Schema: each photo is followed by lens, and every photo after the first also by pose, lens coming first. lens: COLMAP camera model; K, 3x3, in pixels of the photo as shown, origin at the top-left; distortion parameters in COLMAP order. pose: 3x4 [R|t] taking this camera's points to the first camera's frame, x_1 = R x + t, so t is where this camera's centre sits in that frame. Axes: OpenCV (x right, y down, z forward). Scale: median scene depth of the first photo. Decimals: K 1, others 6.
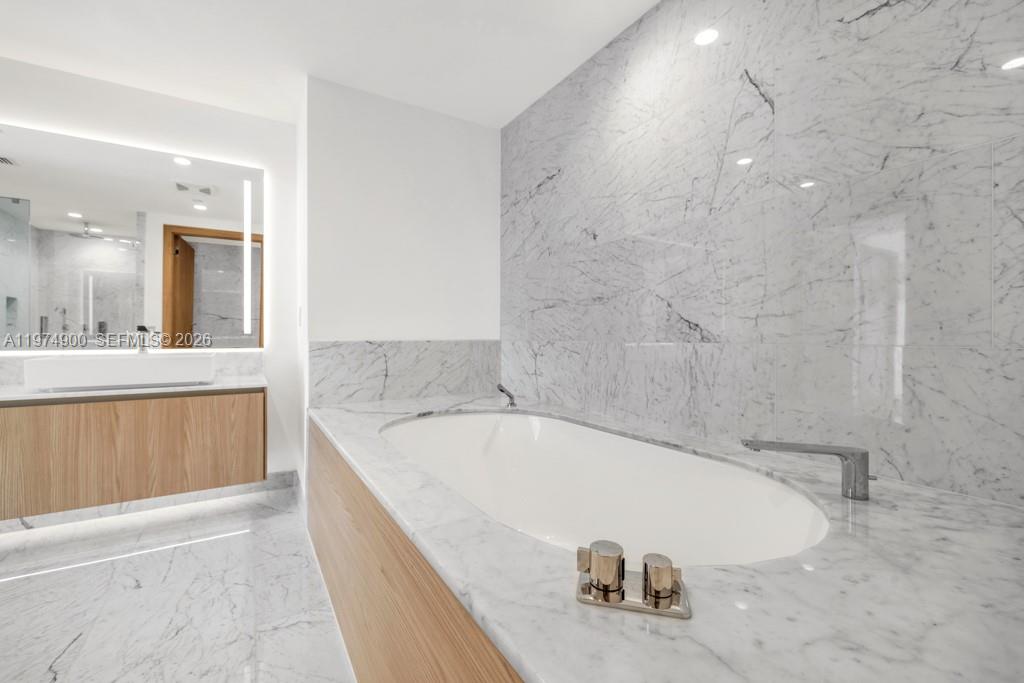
lens RADIAL K [[430.9, 0, 508.3], [0, 430.9, 337.0], [0, 0, 1]] dist [-0.001040, -0.000027]
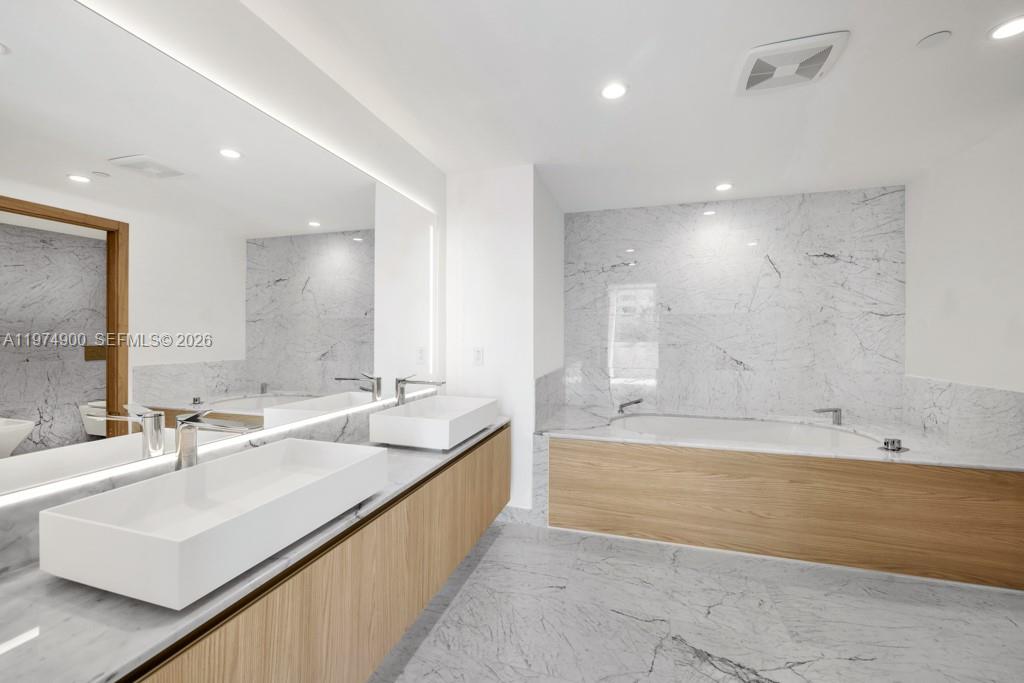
lens RADIAL K [[430.9, 0, 508.3], [0, 430.9, 337.0], [0, 0, 1]] dist [-0.001040, -0.000027]
pose [[0.744527, 0.000975, 0.667592, -1.507311], [-0.001279, 0.999999, -0.000034, -0.123731], [-0.667591, -0.000828, 0.744527, 0.140987]]
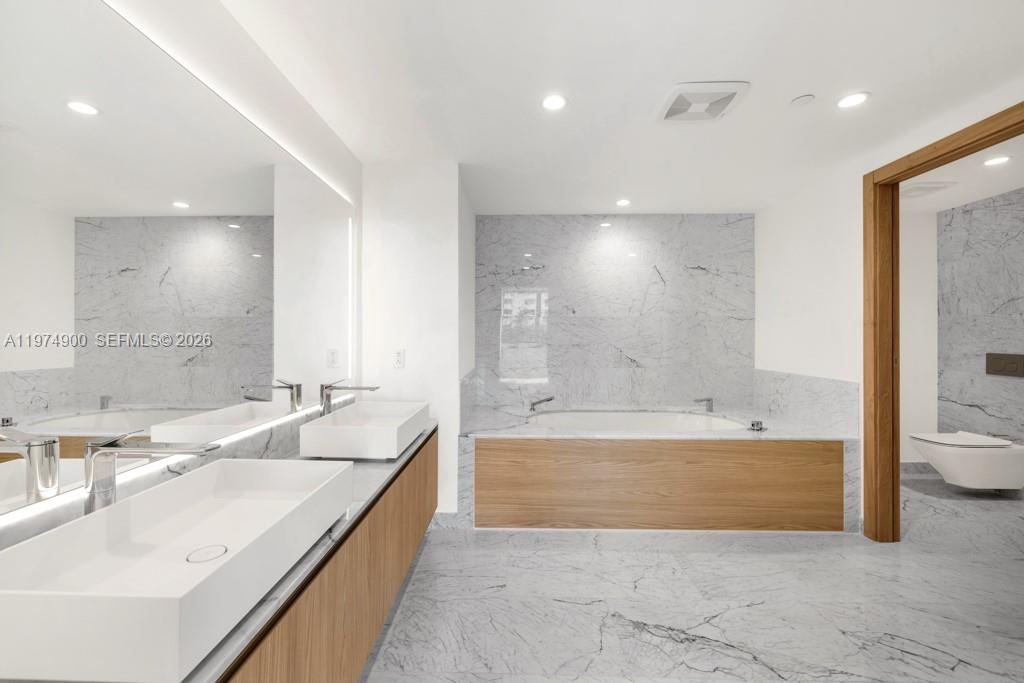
lens RADIAL K [[431.6, 0, 507.5], [0, 431.6, 338.0], [0, 0, 1]] dist [-0.003198, -0.000134]
pose [[0.529306, 0.000042, 0.848431, -1.602475], [0.001159, 0.999999, -0.000773, -0.123278], [-0.848430, 0.001393, 0.529305, 0.262425]]
